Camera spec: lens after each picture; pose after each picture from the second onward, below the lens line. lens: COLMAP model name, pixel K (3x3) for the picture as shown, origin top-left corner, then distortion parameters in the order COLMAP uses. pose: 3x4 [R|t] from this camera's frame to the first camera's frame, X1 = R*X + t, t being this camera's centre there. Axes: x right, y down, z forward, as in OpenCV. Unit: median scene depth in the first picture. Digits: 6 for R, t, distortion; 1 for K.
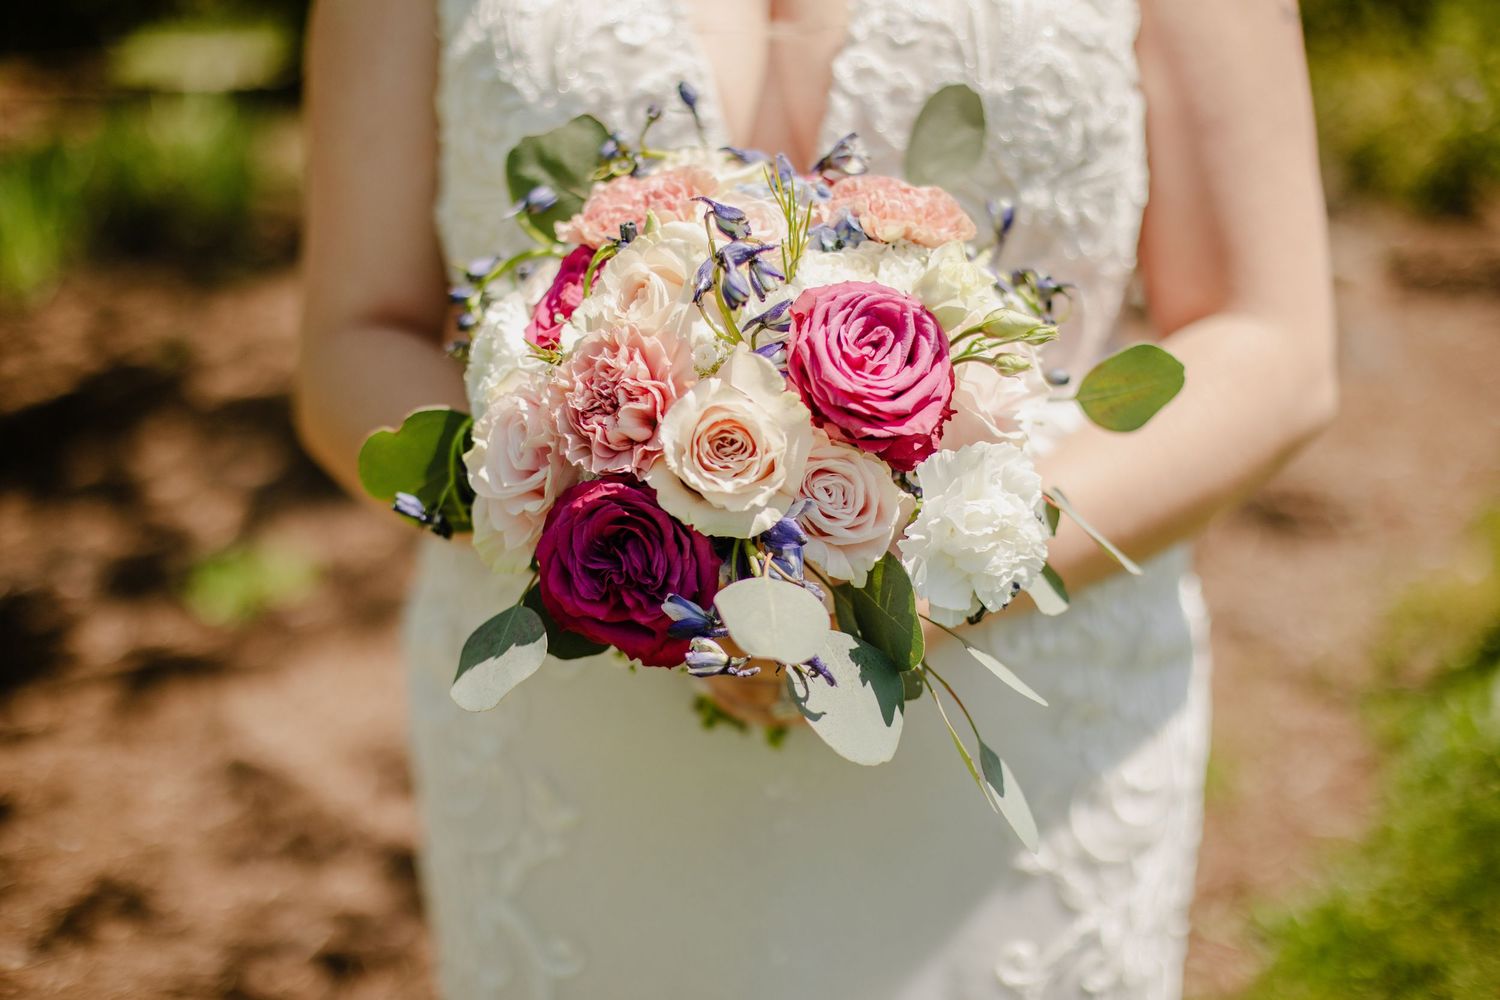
lens RADIAL K [[2128.2, 0, 753.5], [0, 2128.2, 503.2], [0, 0, 1]] dist [-0.014537, 0.000000]
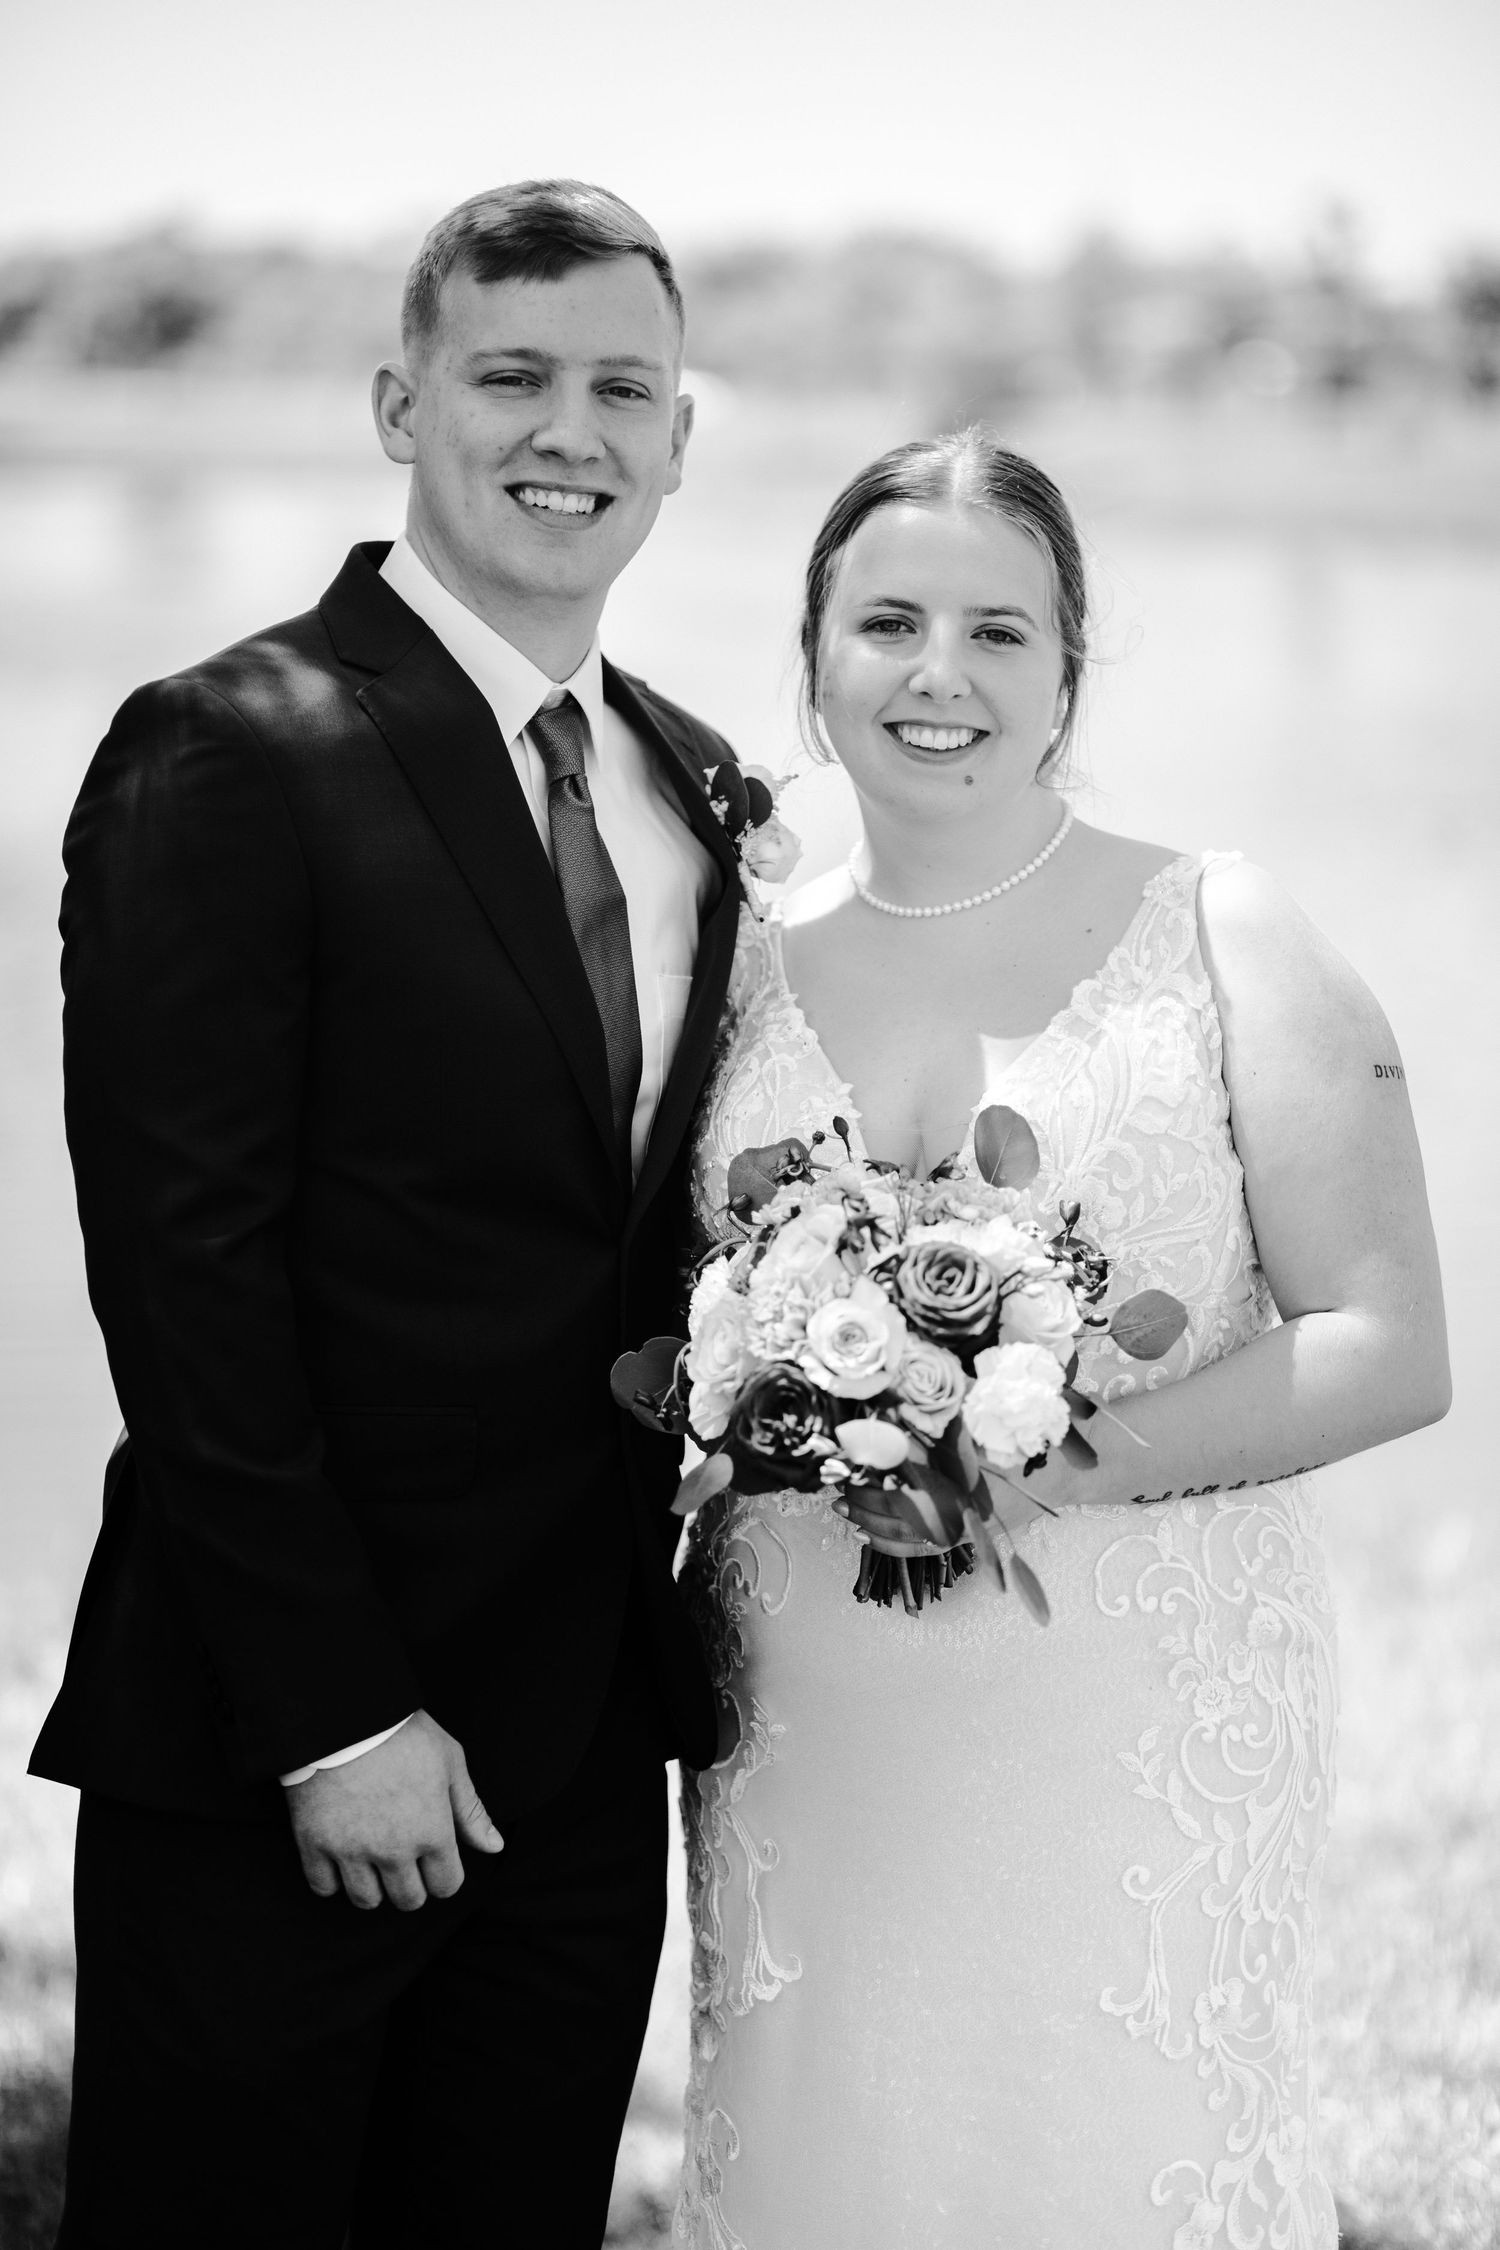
lens RADIAL K [[5527.5, 0, 737.4], [0, 5527.5, 1138.6], [0, 0, 1]] dist [0.739899, 0.000000]
pose [[0.992841, 0.005012, -0.119338, 0.387028], [-0.028922, 0.979475, -0.199481, 0.638064], [0.115889, 0.201505, 0.972608, -2.986953]]
